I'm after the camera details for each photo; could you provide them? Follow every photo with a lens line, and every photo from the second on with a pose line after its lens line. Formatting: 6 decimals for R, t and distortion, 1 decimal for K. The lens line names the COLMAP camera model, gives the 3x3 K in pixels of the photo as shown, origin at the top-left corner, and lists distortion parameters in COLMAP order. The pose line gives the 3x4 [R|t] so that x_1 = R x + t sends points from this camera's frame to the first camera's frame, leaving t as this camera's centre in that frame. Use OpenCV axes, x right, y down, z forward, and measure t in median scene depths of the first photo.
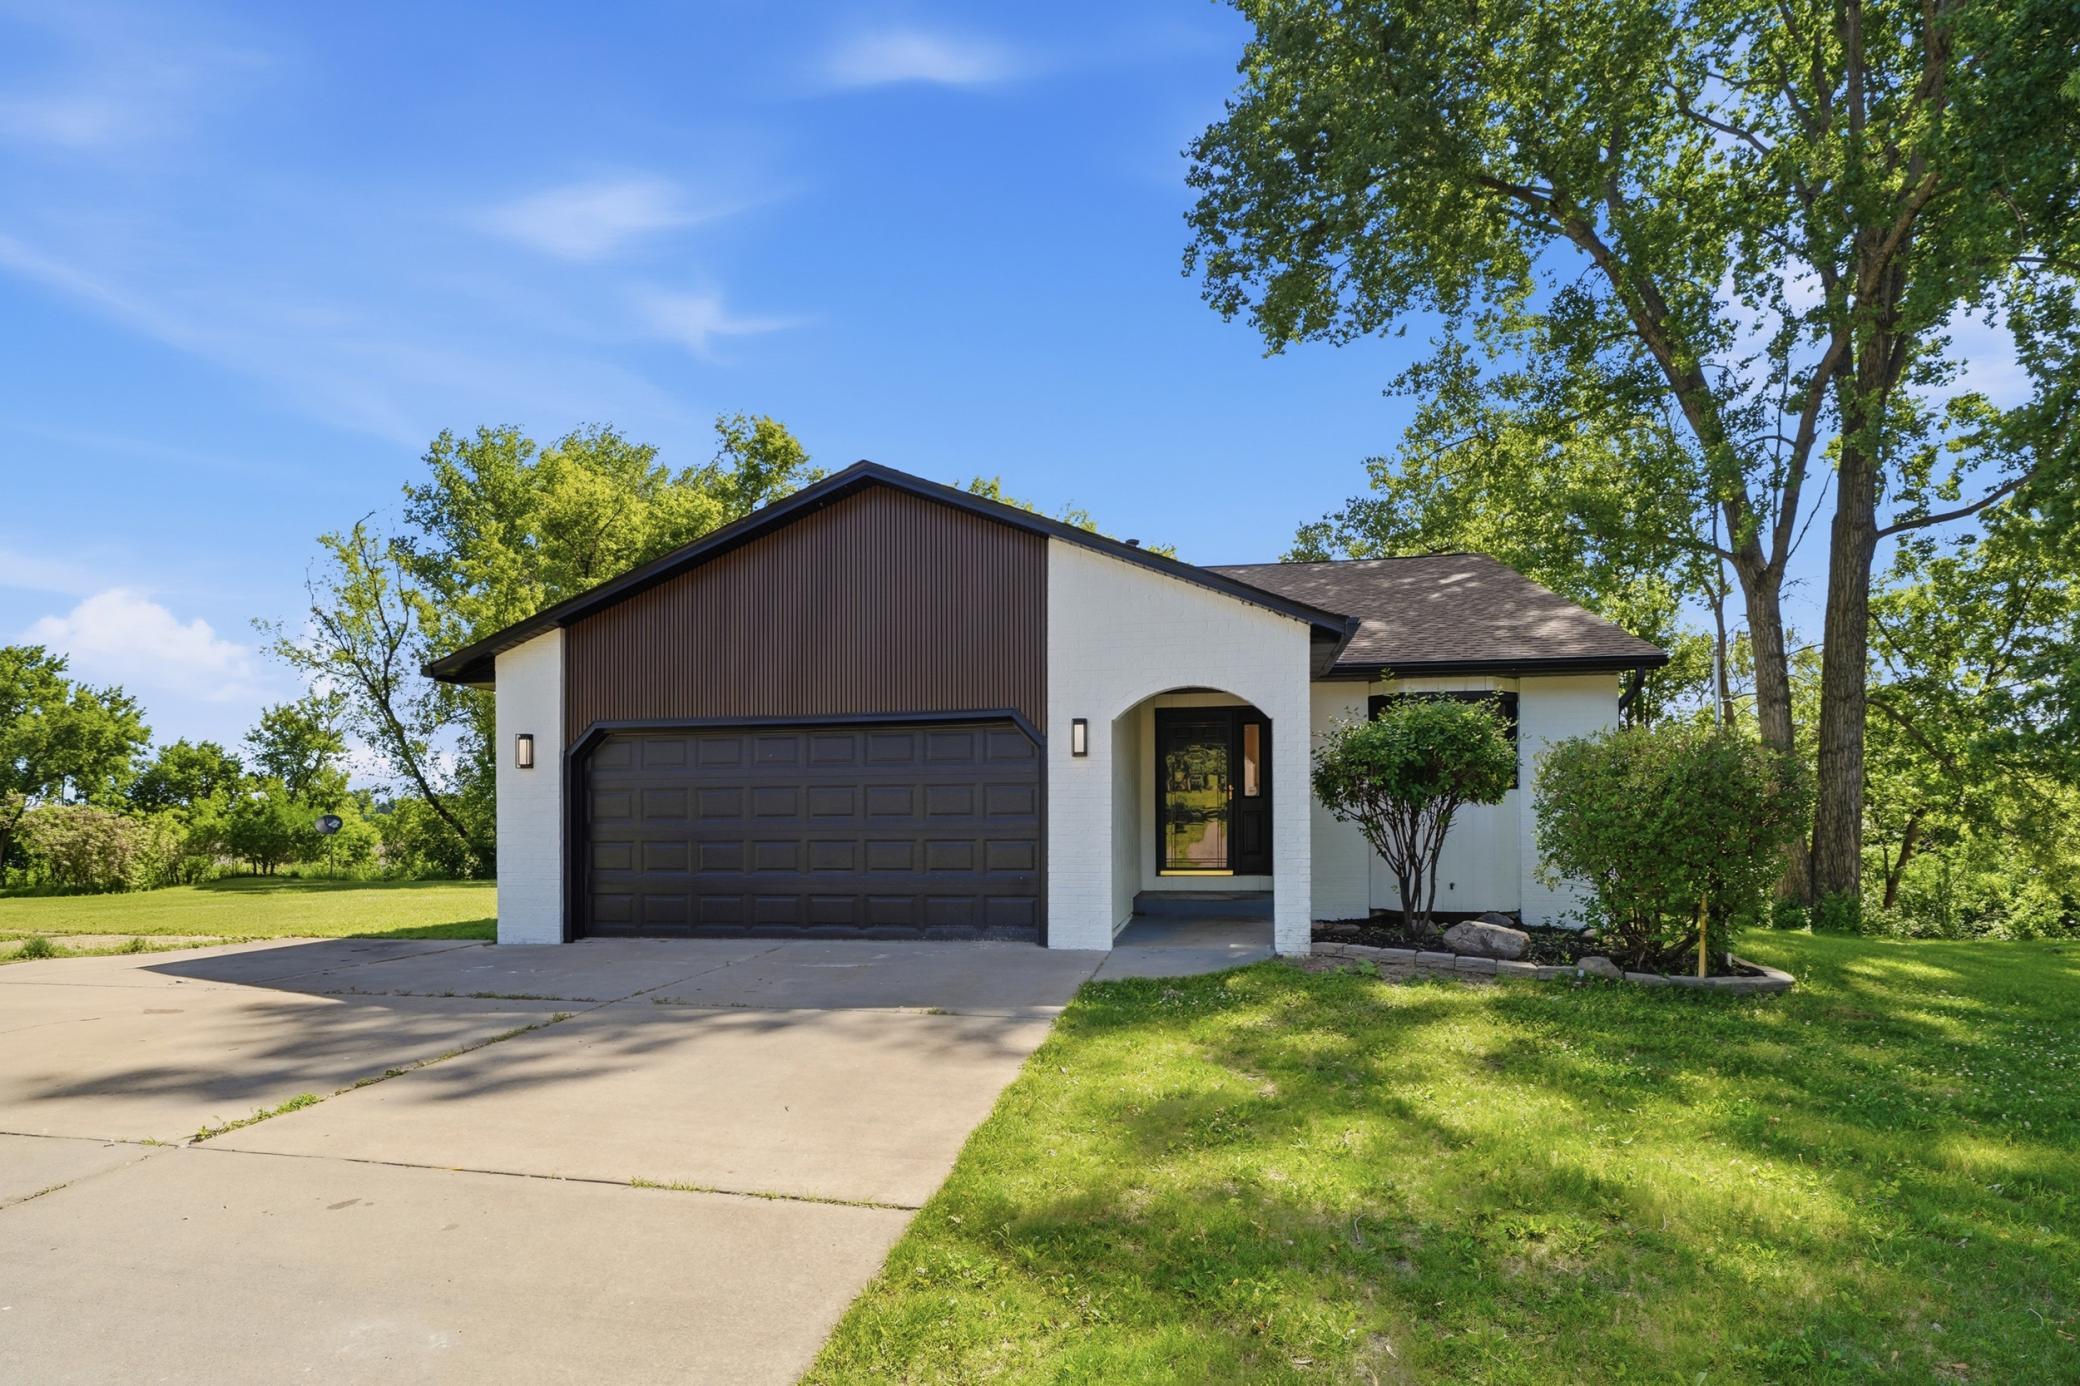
lens RADIAL K [[1067.5, 0, 1035.0], [0, 1067.5, 821.2], [0, 0, 1]] dist [0.001588, 0.000046]
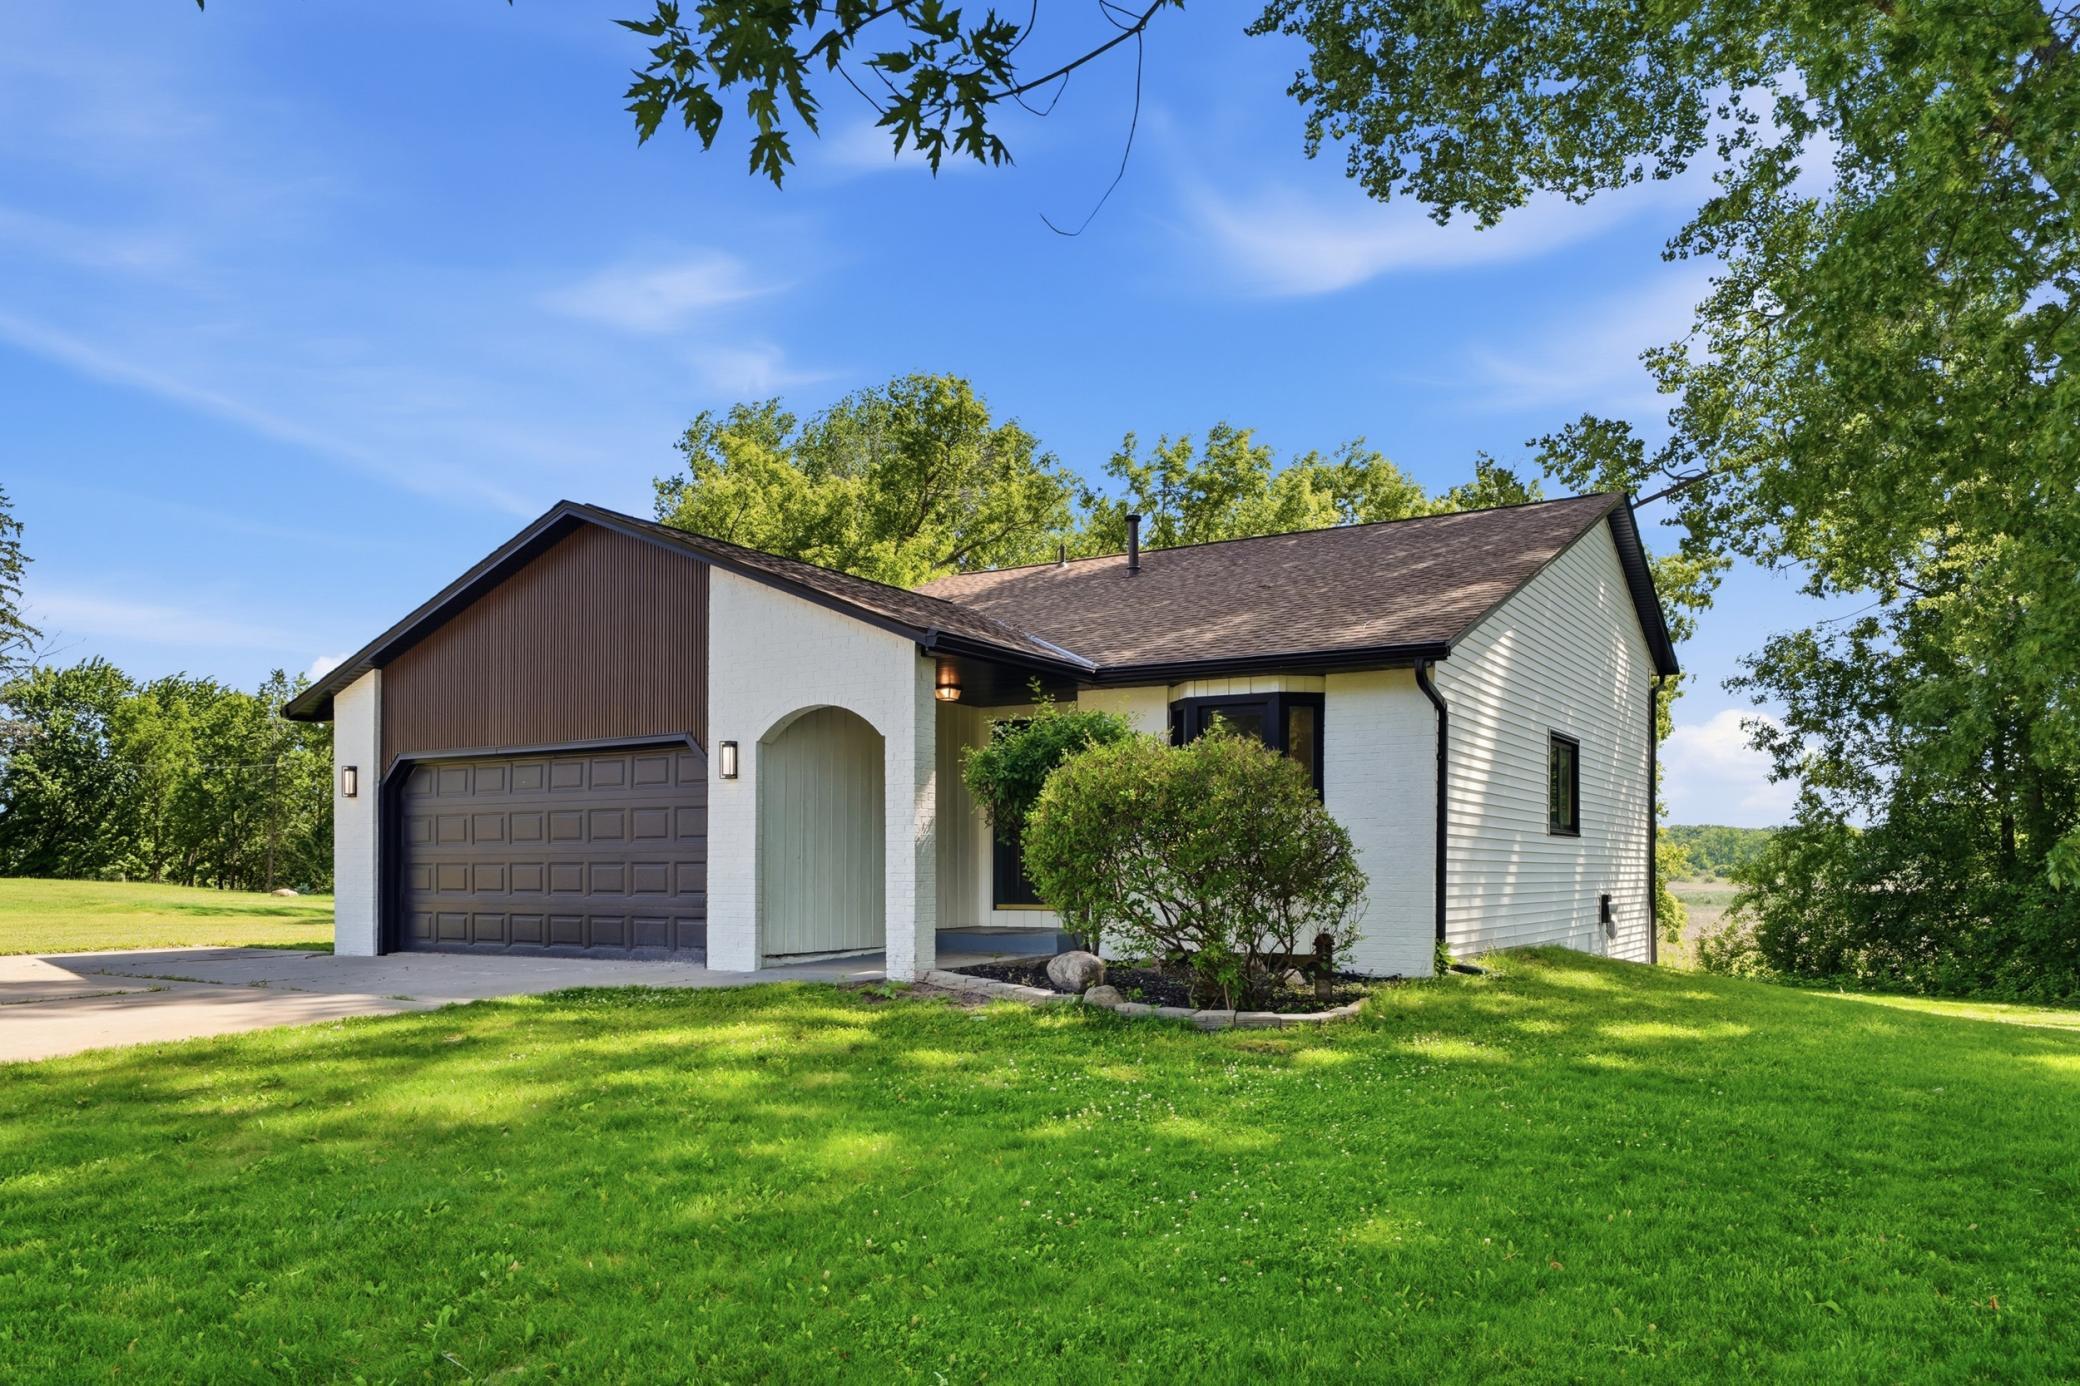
lens RADIAL K [[1499.0, 0, 1045.5], [0, 1499.0, 884.4], [0, 0, 1]] dist [-0.006688, -0.003836]
pose [[0.931786, 0.010989, -0.362842, 0.654401], [-0.007674, 0.999915, 0.010576, 0.016877], [0.362928, -0.007070, 0.931790, -0.161111]]
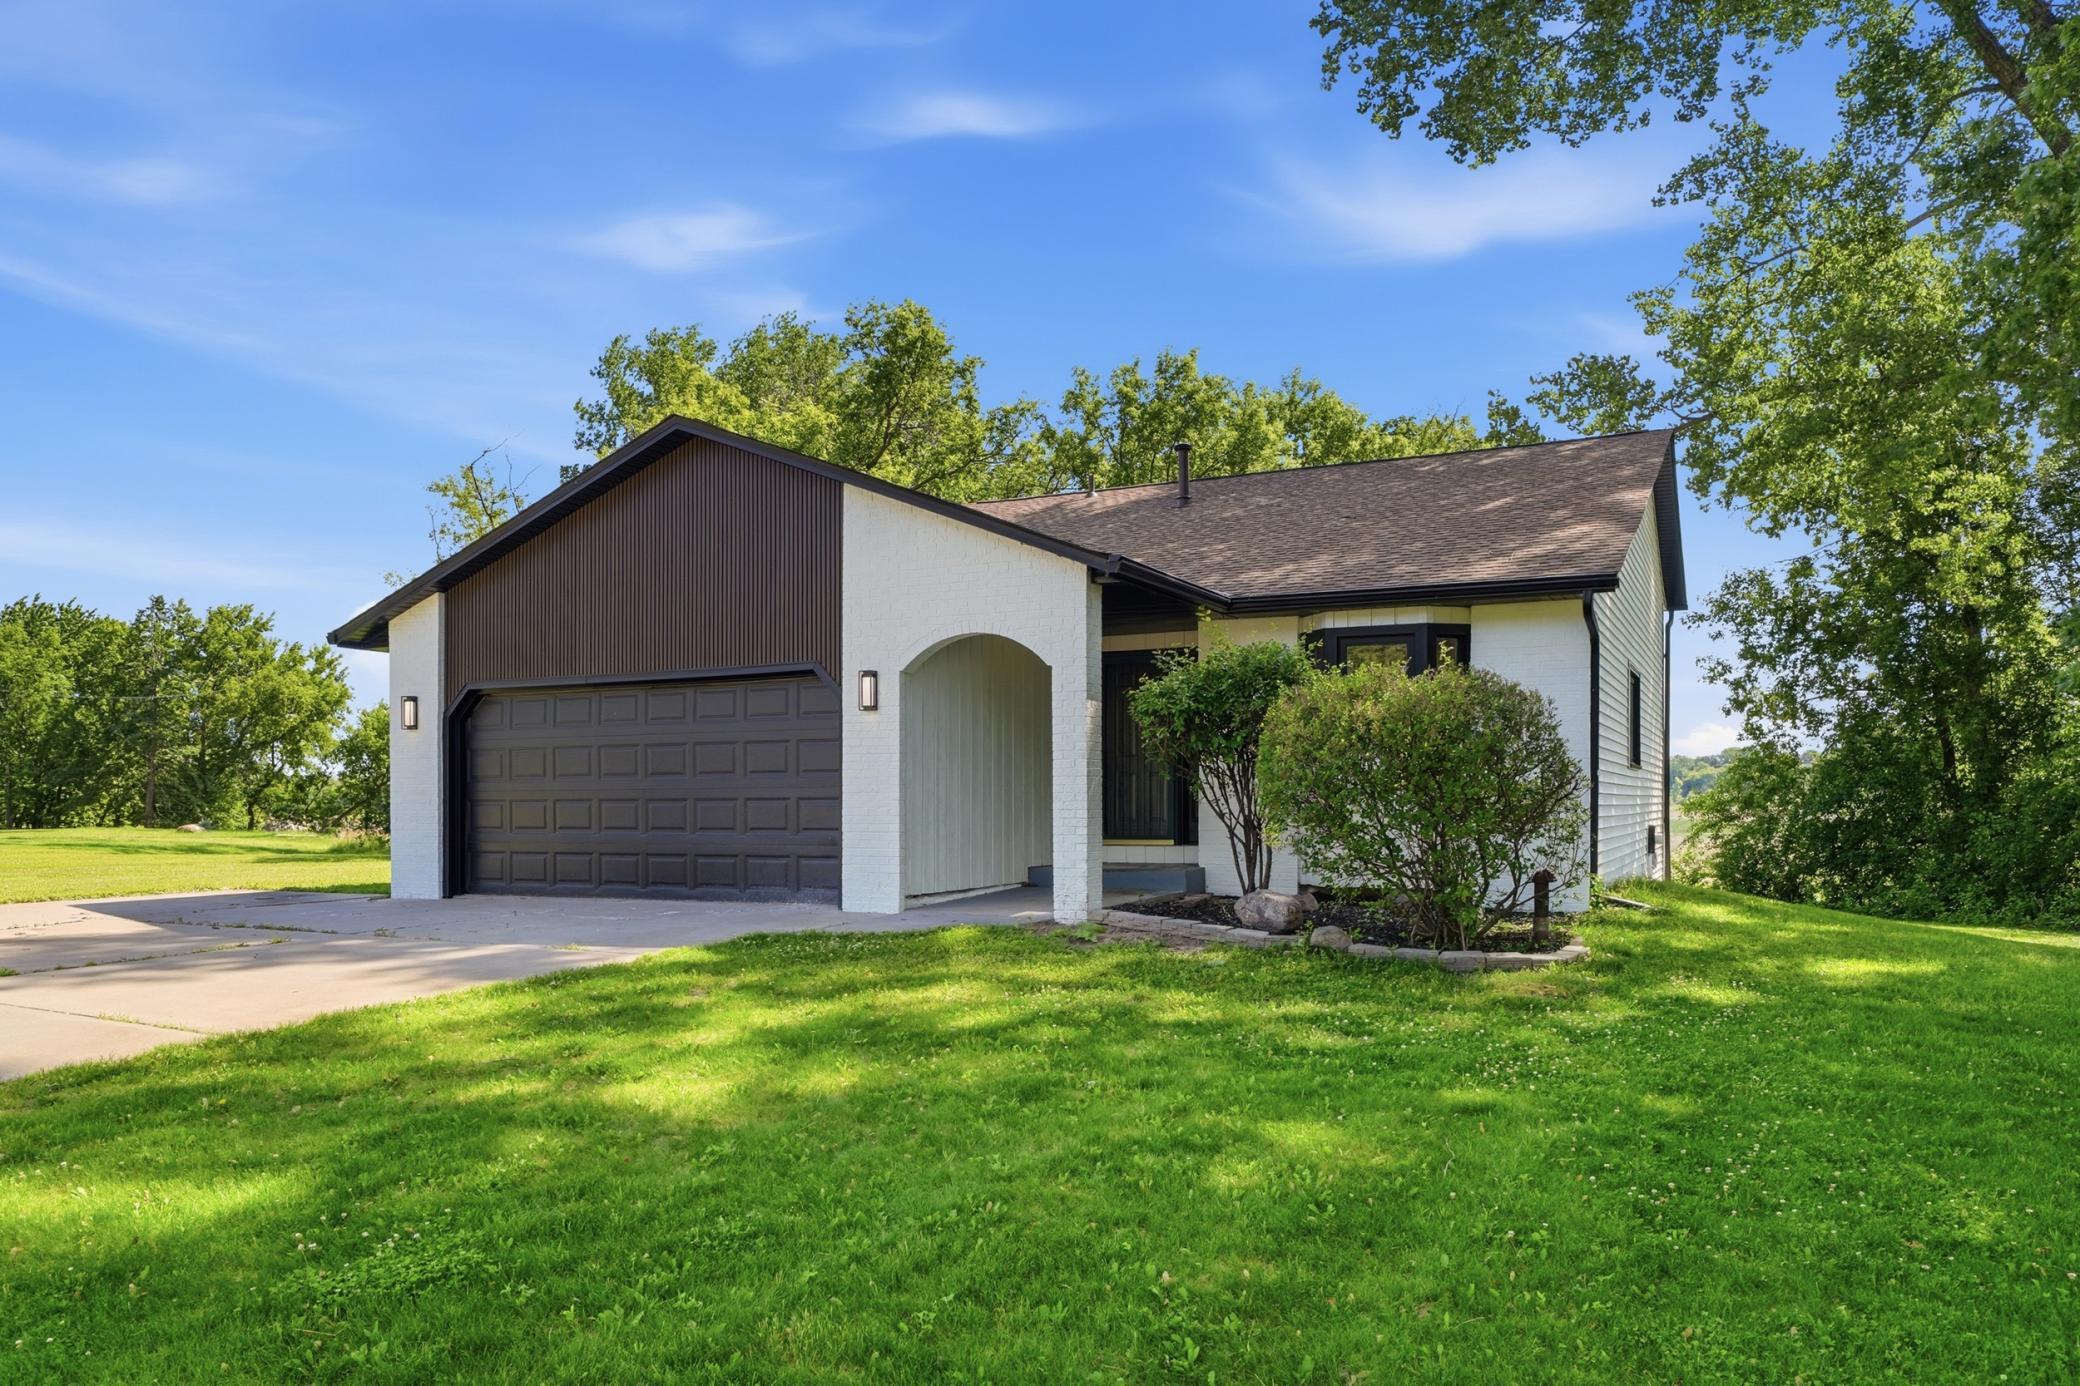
lens RADIAL K [[1464.7, 0, 1036.9], [0, 1464.7, 824.3], [0, 0, 1]] dist [-0.001022, -0.000577]
pose [[0.960073, 0.008391, -0.279625, 0.435545], [-0.003757, 0.999847, 0.017104, 0.014248], [0.279726, -0.015371, 0.959957, -0.169703]]
